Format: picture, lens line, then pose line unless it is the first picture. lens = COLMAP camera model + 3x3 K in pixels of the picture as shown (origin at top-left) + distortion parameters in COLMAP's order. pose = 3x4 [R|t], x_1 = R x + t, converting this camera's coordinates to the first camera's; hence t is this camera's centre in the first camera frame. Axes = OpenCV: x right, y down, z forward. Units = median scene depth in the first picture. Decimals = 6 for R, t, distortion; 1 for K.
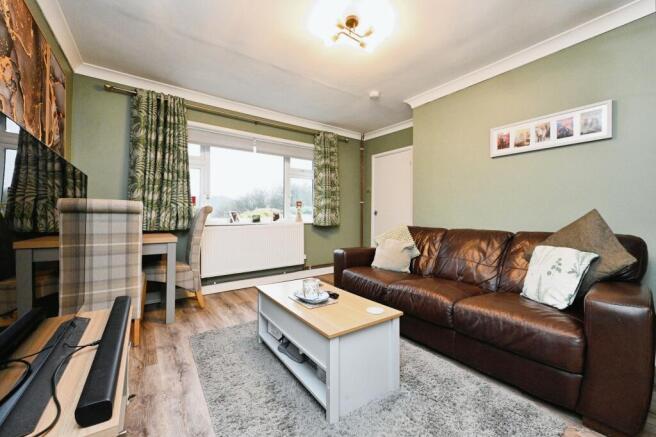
lens RADIAL K [[271.4, 0, 338.3], [0, 271.4, 206.3], [0, 0, 1]] dist [0.000276, -0.000261]
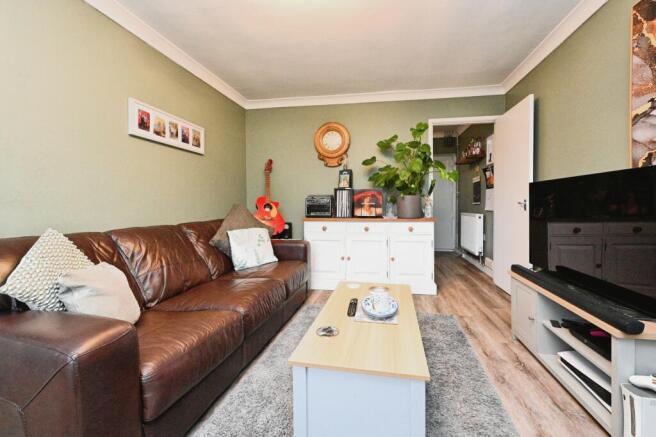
lens RADIAL K [[267.0, 0, 328.3], [0, 267.0, 212.0], [0, 0, 1]] dist [0.001391, -0.000263]
pose [[-0.664354, -0.020549, 0.747135, -0.322522], [-0.026417, 0.999643, 0.004003, 0.021222], [-0.746951, -0.017078, -0.664660, 0.891144]]
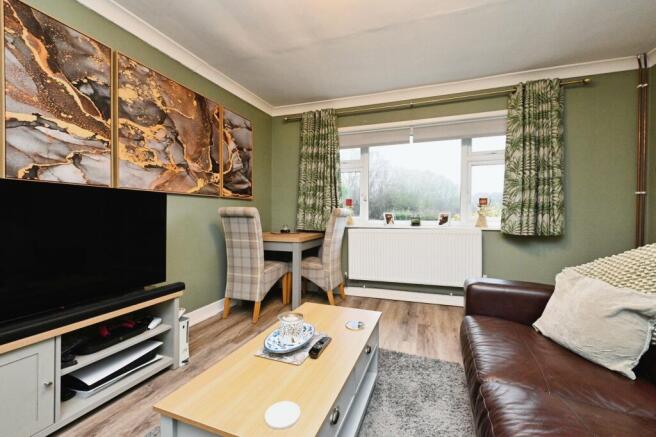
lens RADIAL K [[267.0, 0, 328.3], [0, 267.0, 212.0], [0, 0, 1]] dist [0.001391, -0.000263]
pose [[0.546407, -0.006362, -0.837495, 0.287063], [0.028237, 0.999543, 0.010830, -0.000859], [0.837043, -0.029567, 0.546337, 0.380770]]
